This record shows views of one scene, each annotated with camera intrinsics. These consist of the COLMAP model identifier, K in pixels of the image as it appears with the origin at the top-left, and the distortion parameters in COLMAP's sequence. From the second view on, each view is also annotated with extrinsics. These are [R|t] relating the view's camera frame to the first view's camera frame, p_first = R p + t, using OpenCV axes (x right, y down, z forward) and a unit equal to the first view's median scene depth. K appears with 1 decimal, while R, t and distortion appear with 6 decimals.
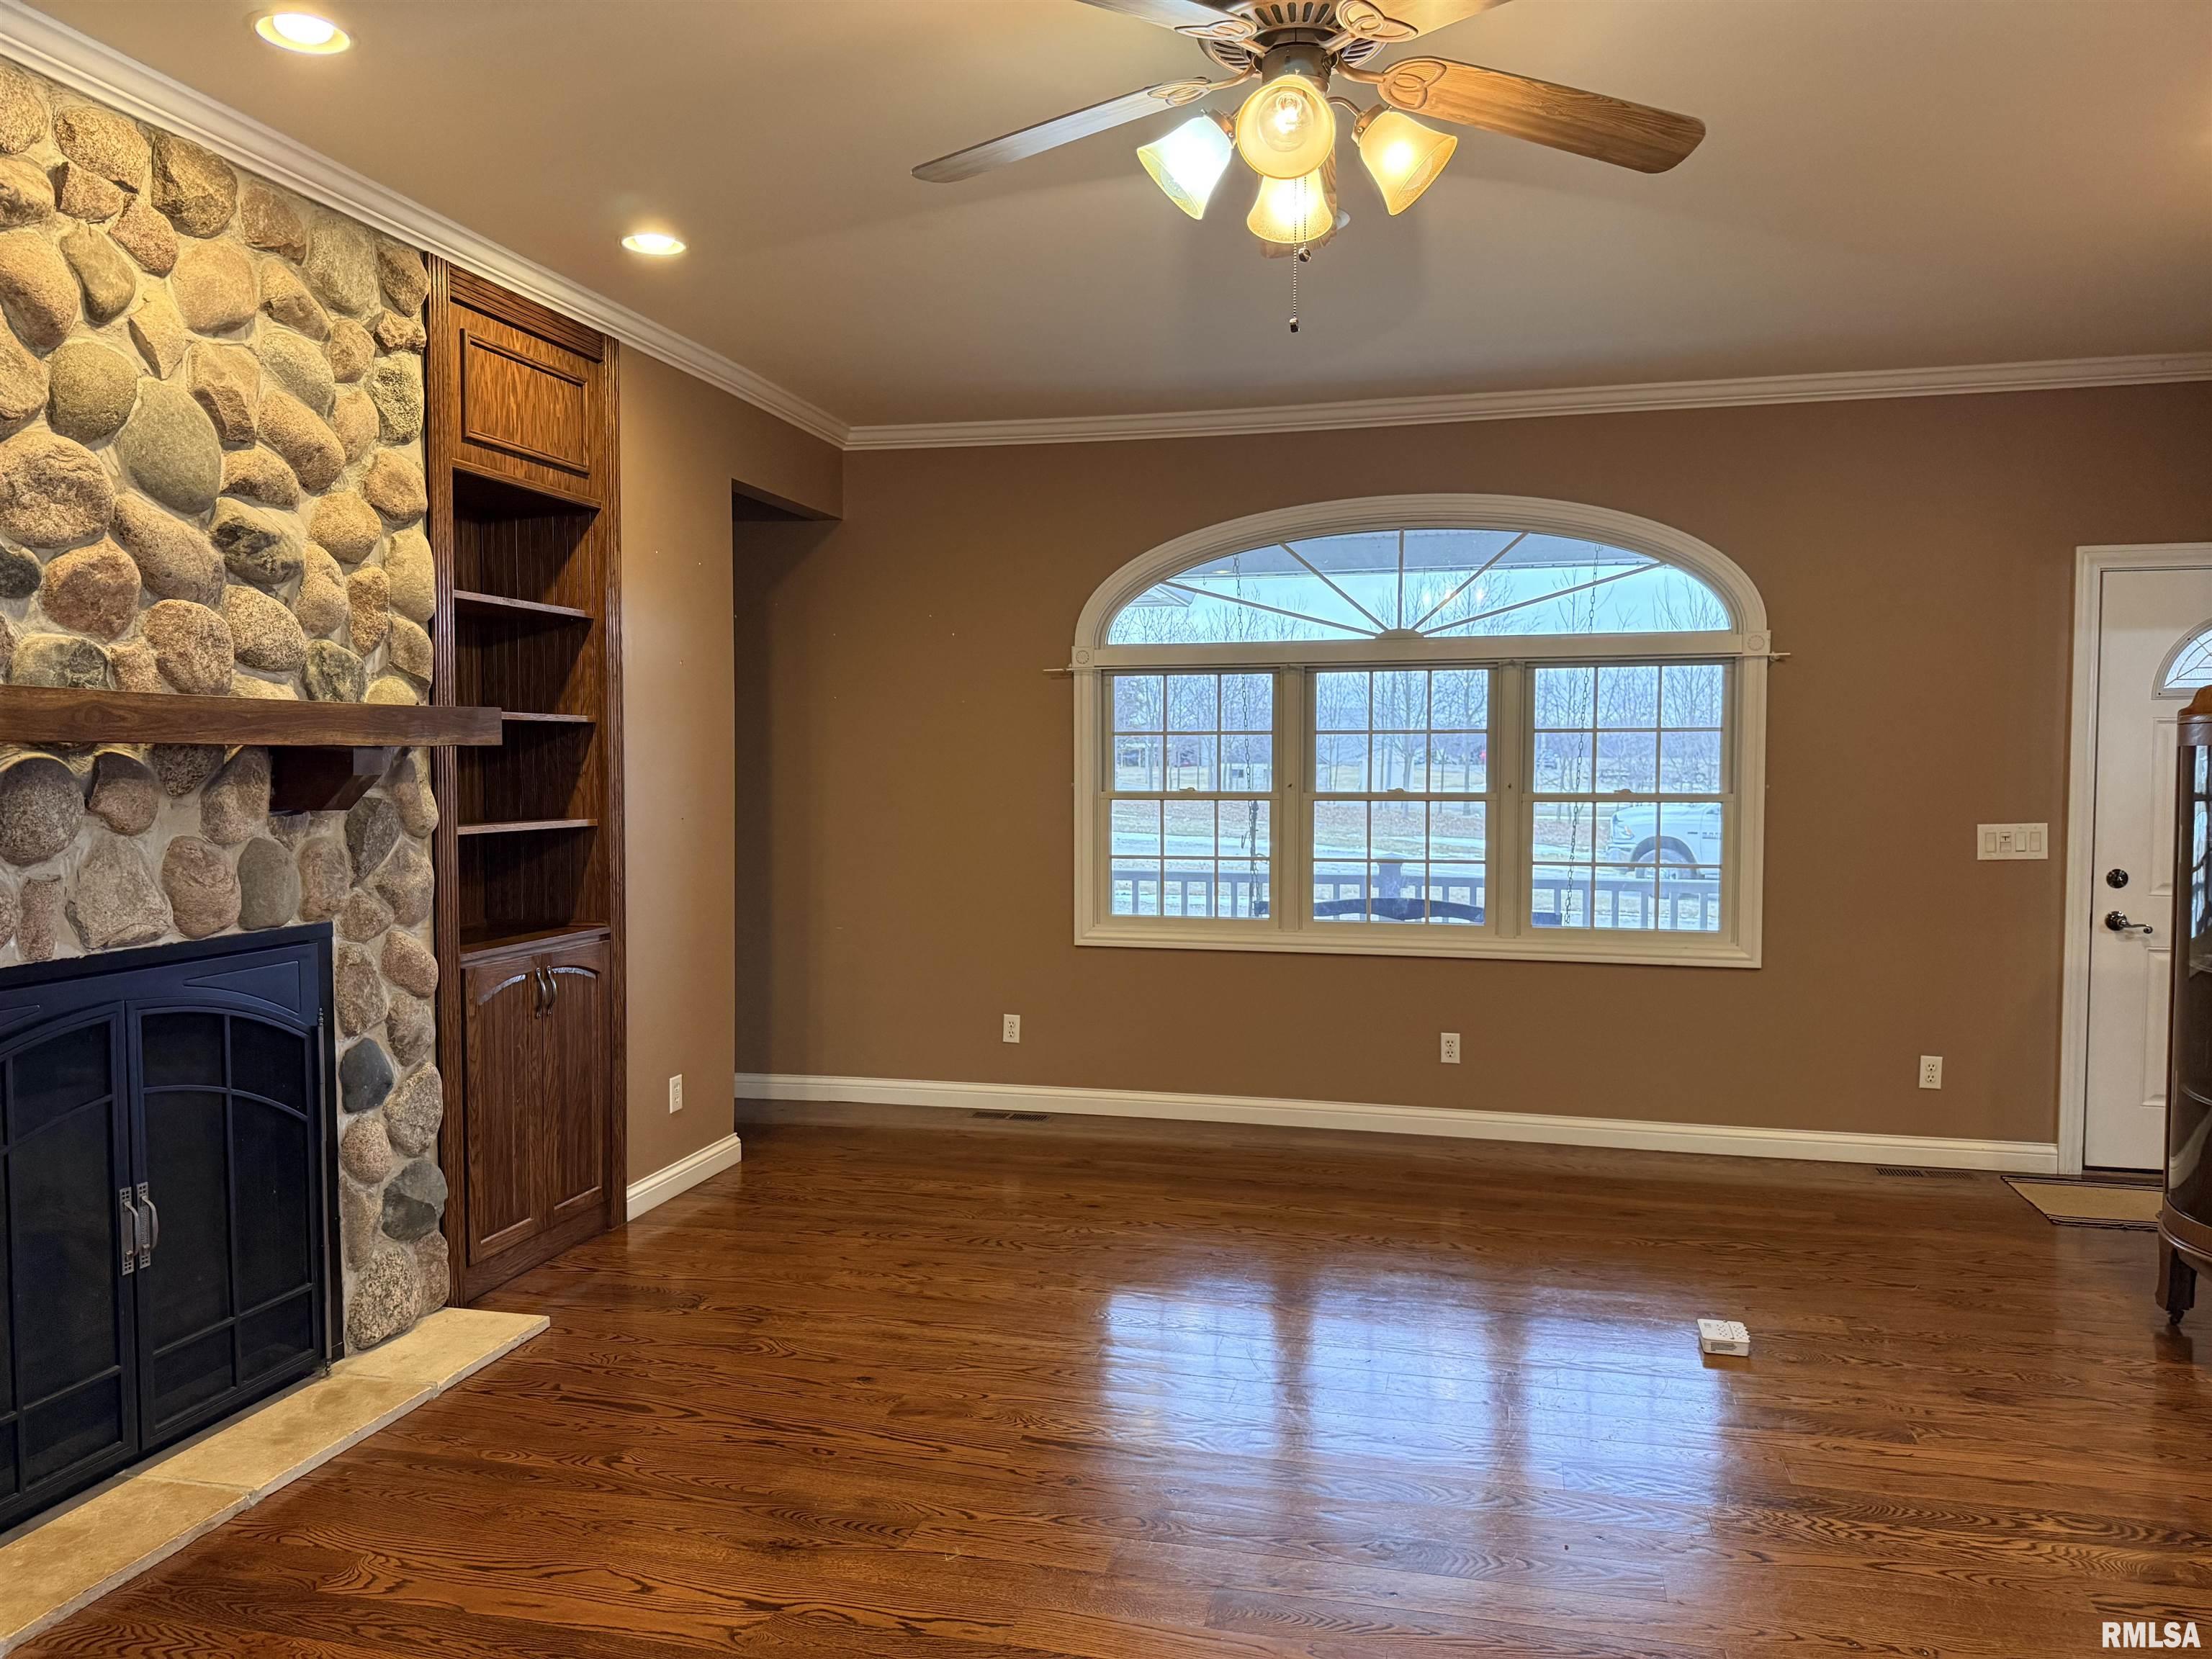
lens RADIAL K [[1568.2, 0, 1103.6], [0, 1568.2, 844.9], [0, 0, 1]] dist [0.085644, -0.128928]
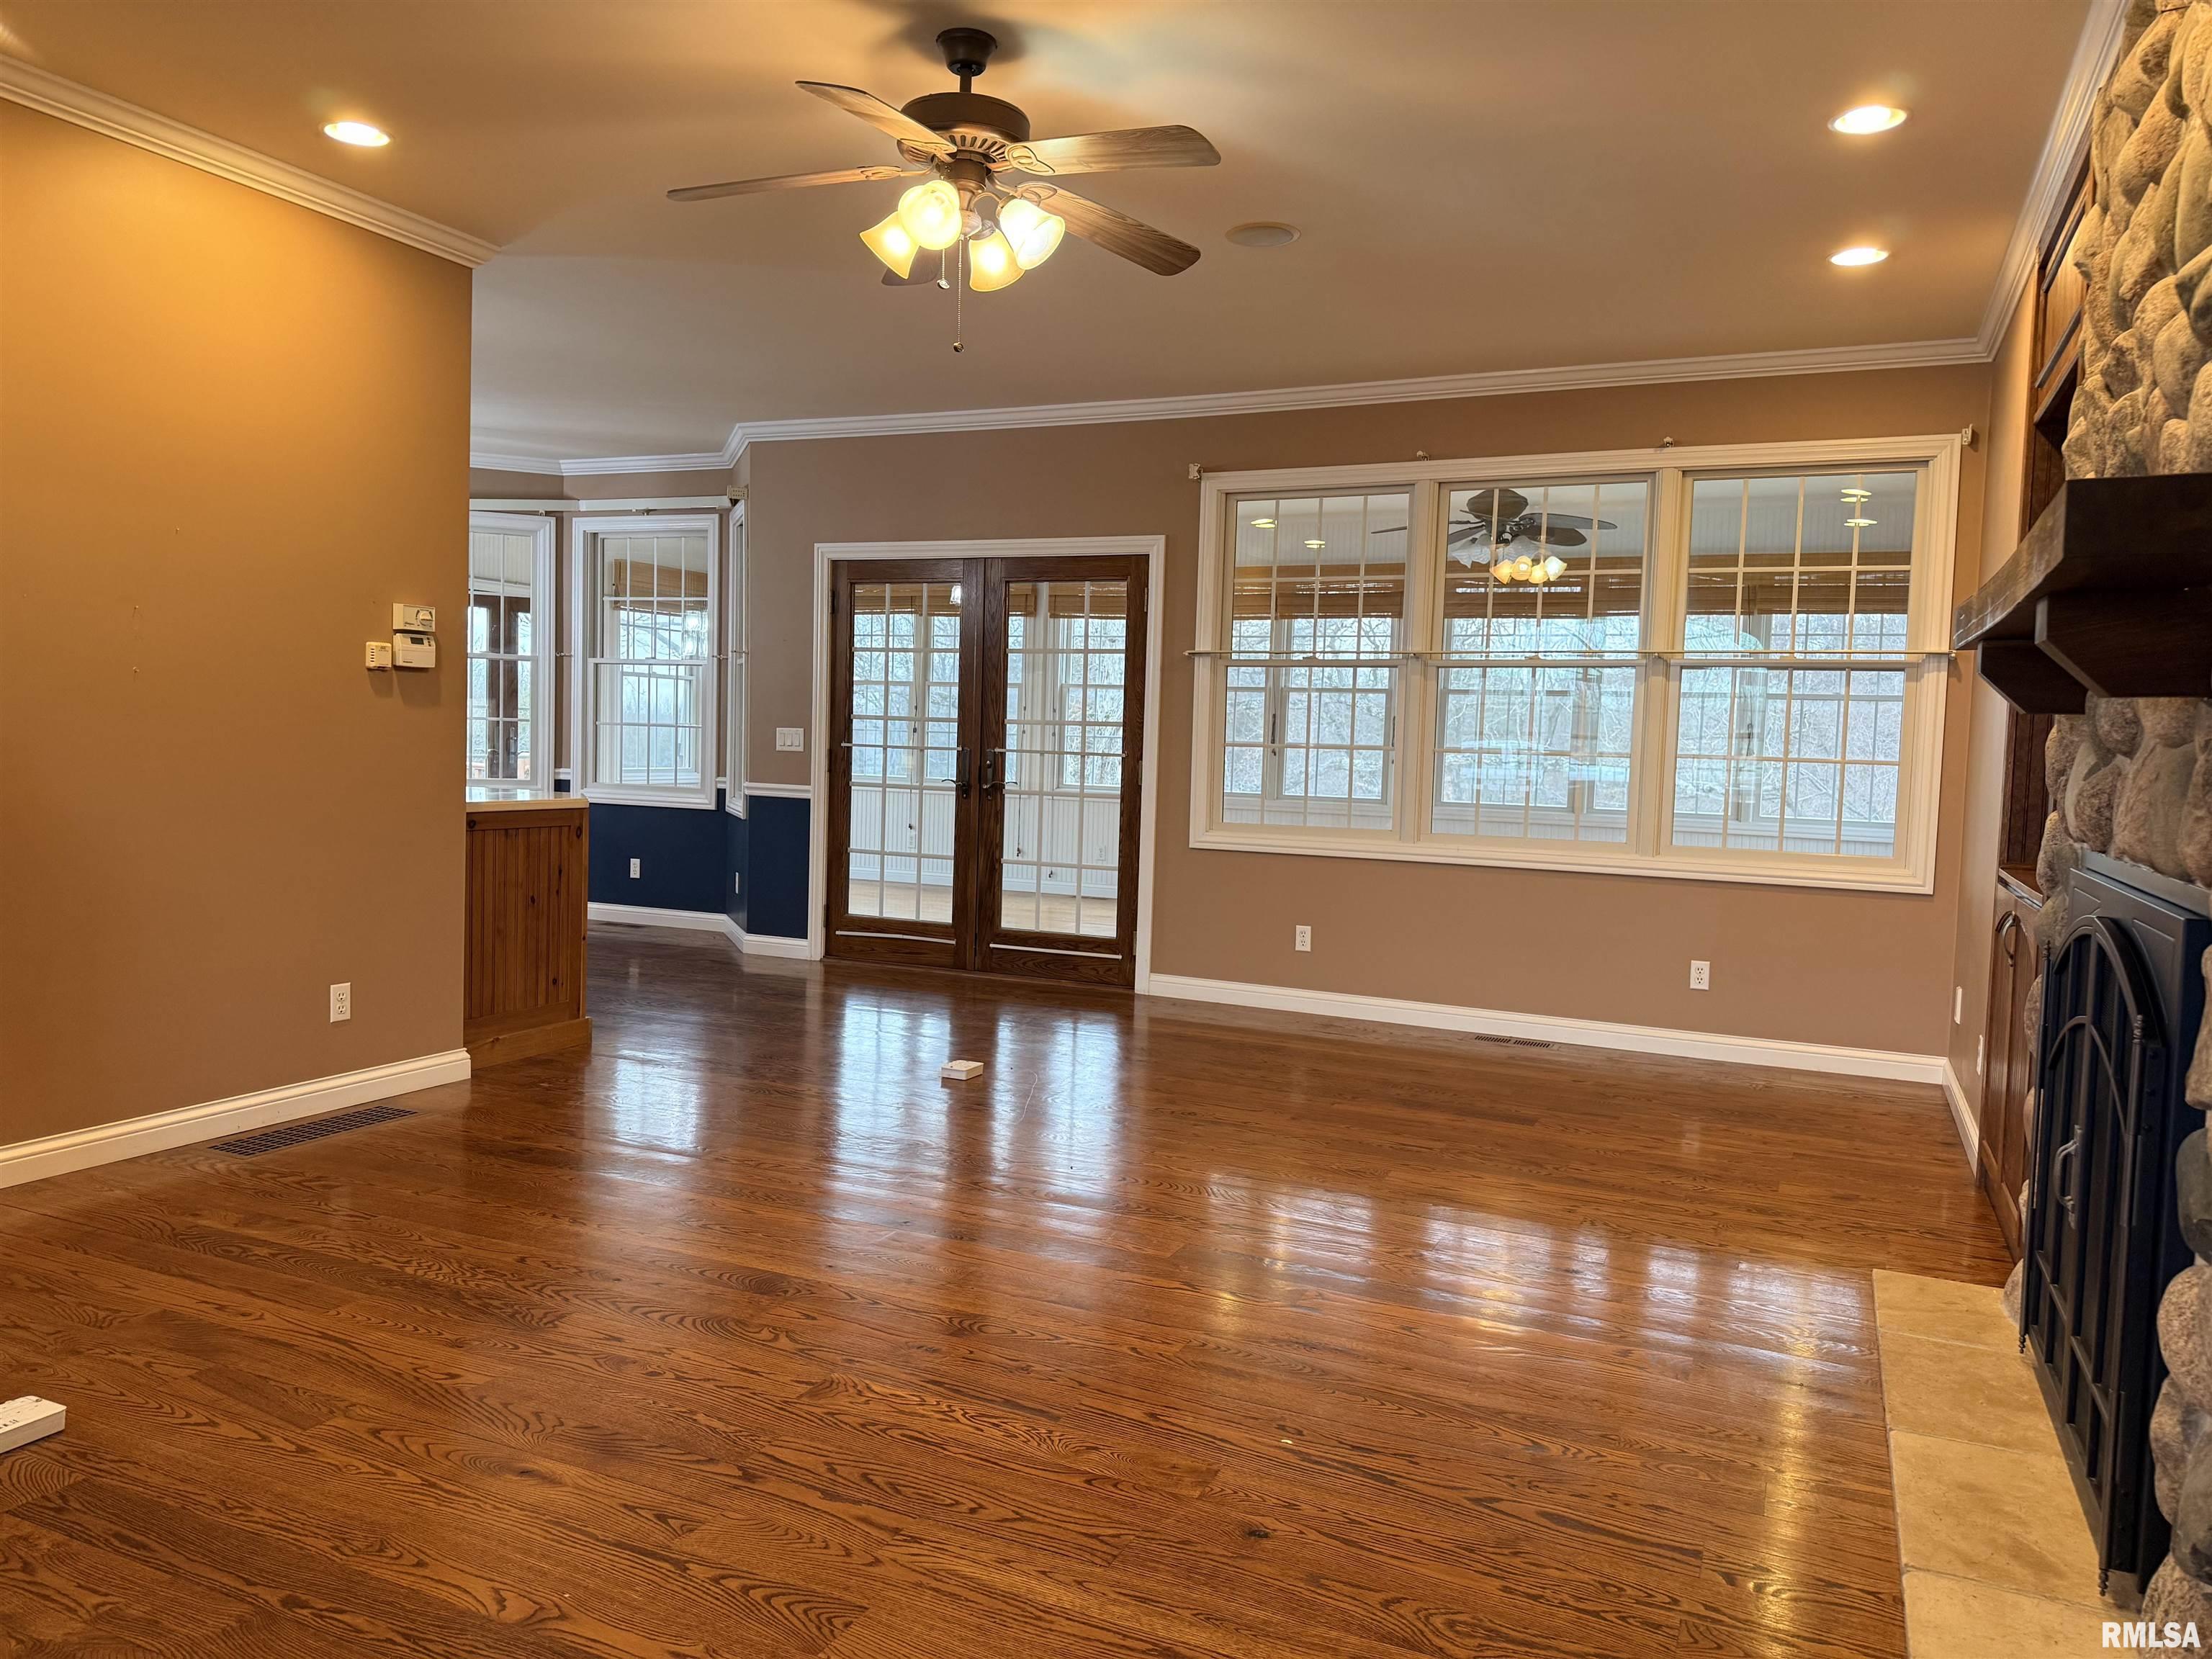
lens RADIAL K [[1568.2, 0, 1103.6], [0, 1568.2, 844.9], [0, 0, 1]] dist [0.085644, -0.128928]
pose [[-0.983457, -0.039501, 0.176782, -0.195065], [-0.018825, 0.992937, 0.117140, -0.028214], [-0.180161, 0.111874, -0.977254, 1.642522]]
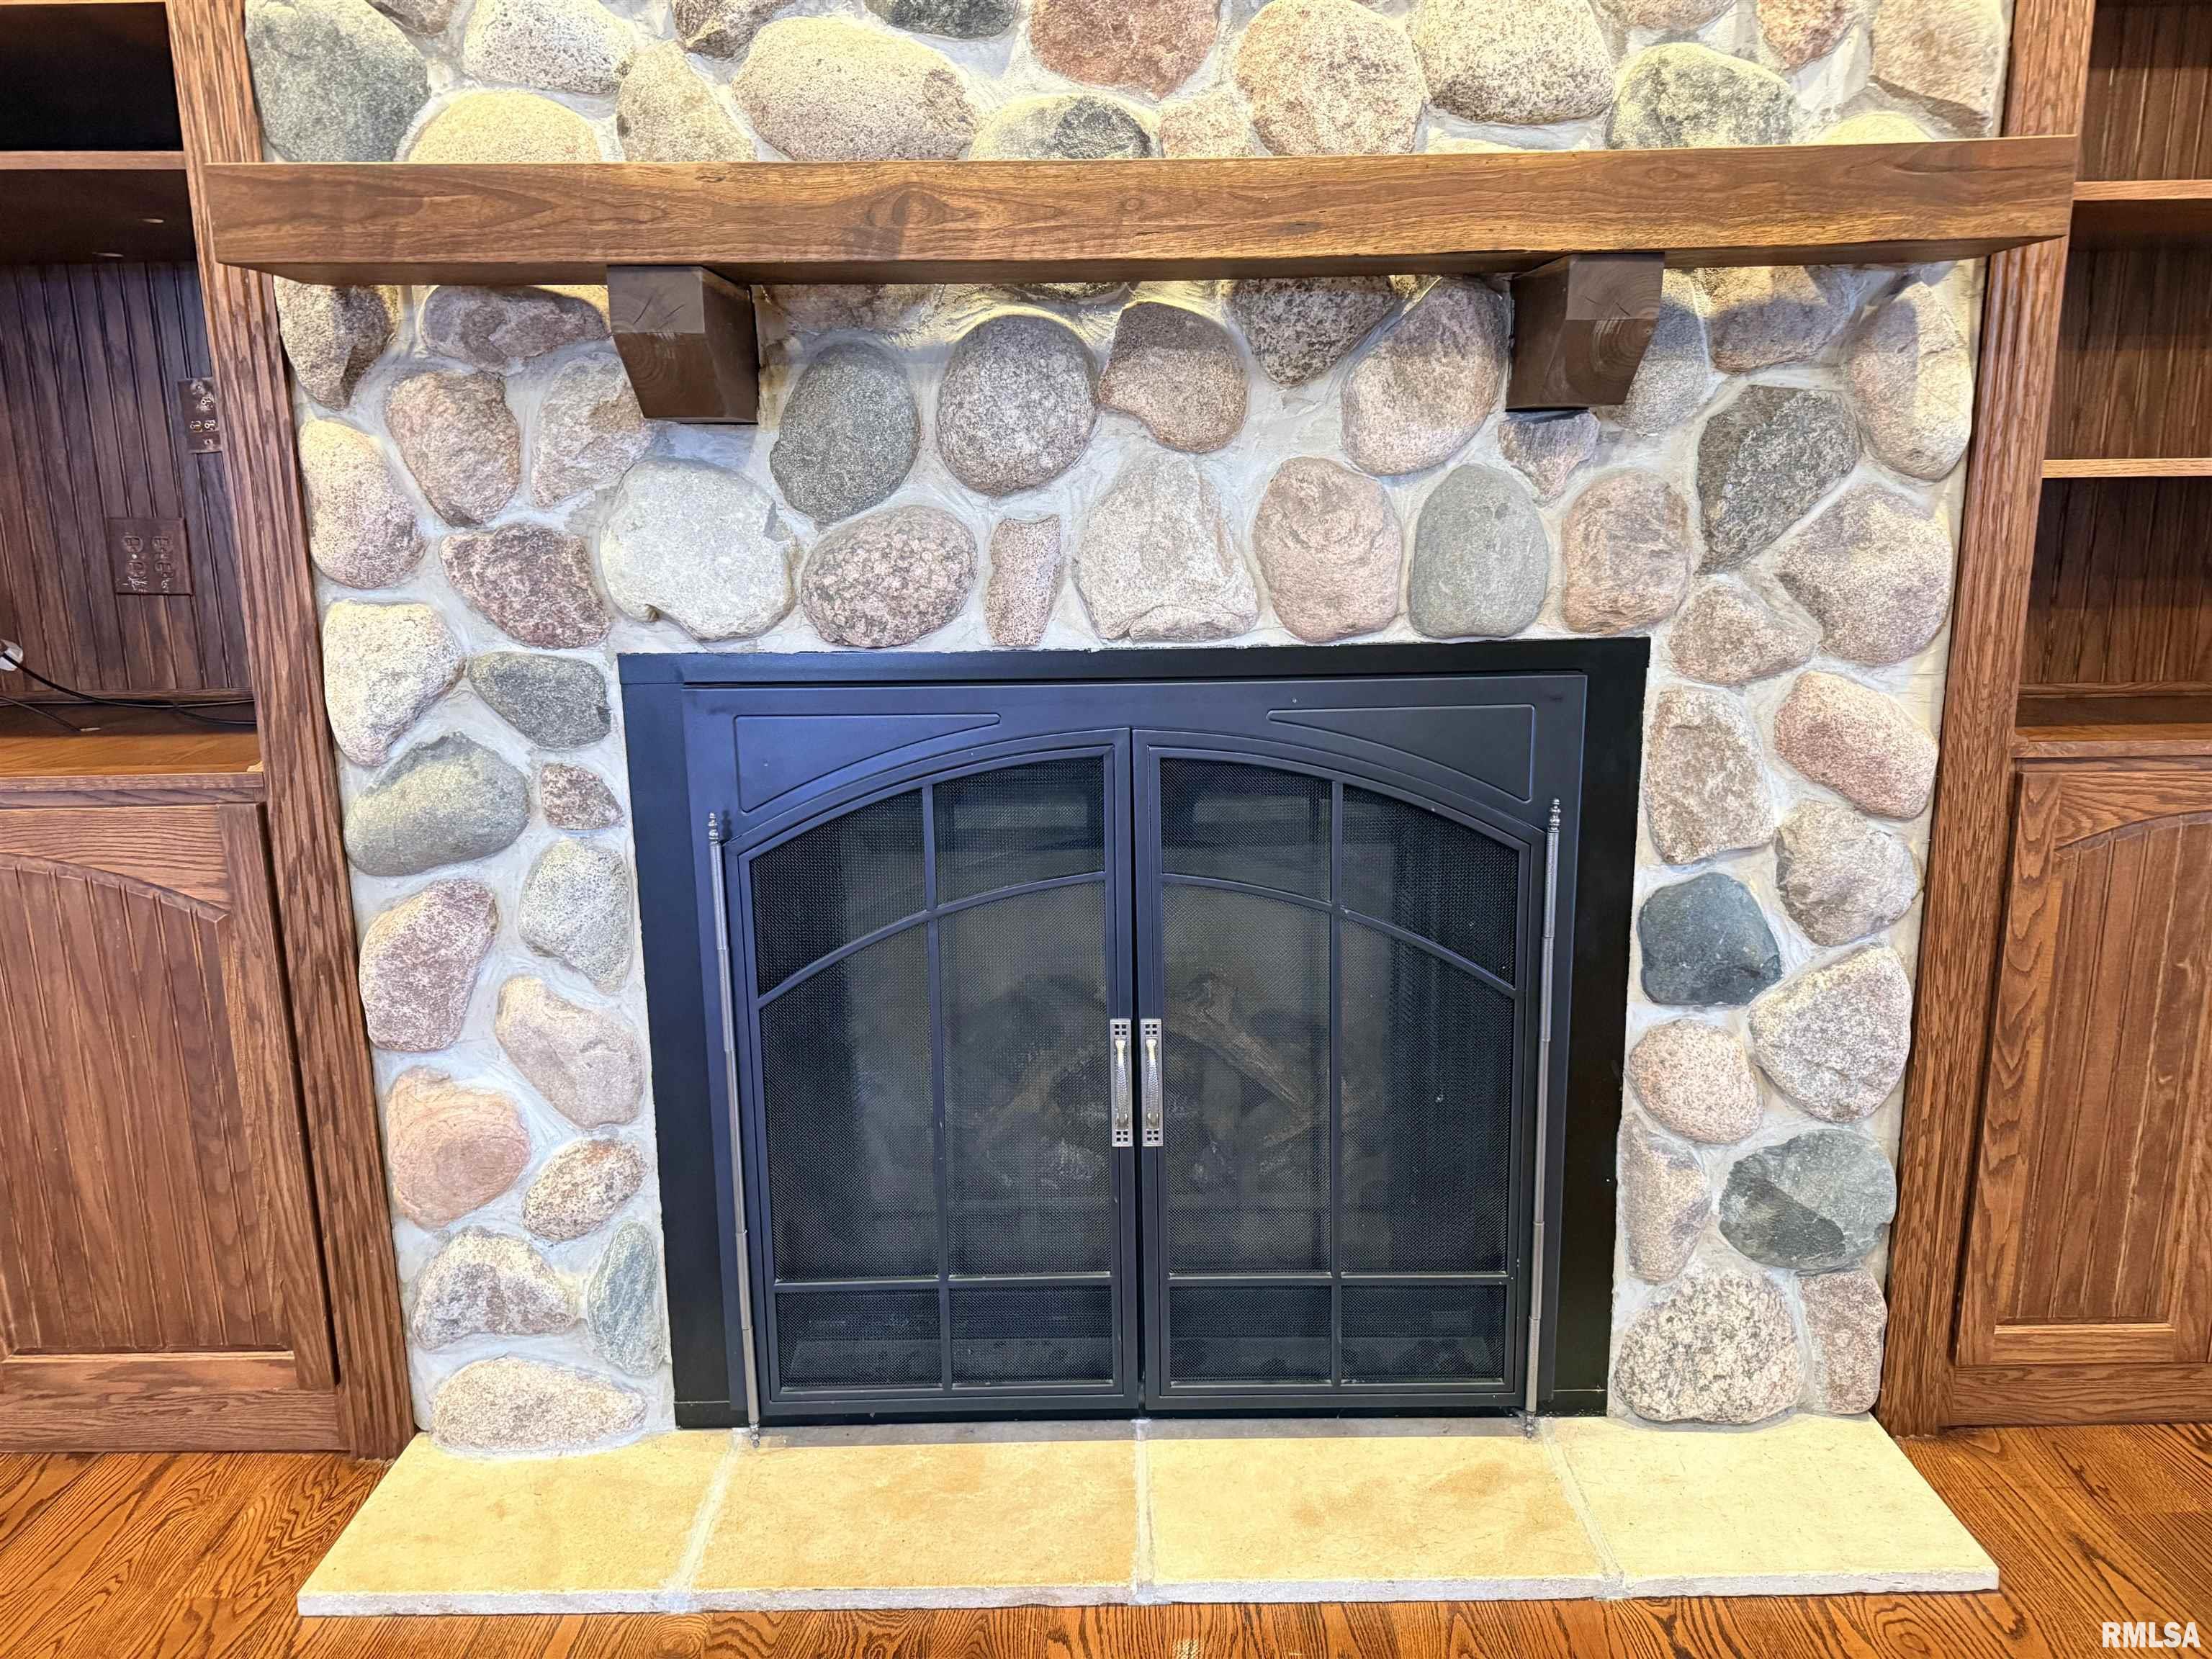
lens RADIAL K [[1568.2, 0, 1103.6], [0, 1568.2, 844.9], [0, 0, 1]] dist [0.085644, -0.128928]
pose [[0.250239, 0.204193, -0.946407, -0.030699], [-0.038452, 0.978832, 0.201022, 0.017597], [0.967420, -0.013912, 0.252794, 0.705614]]
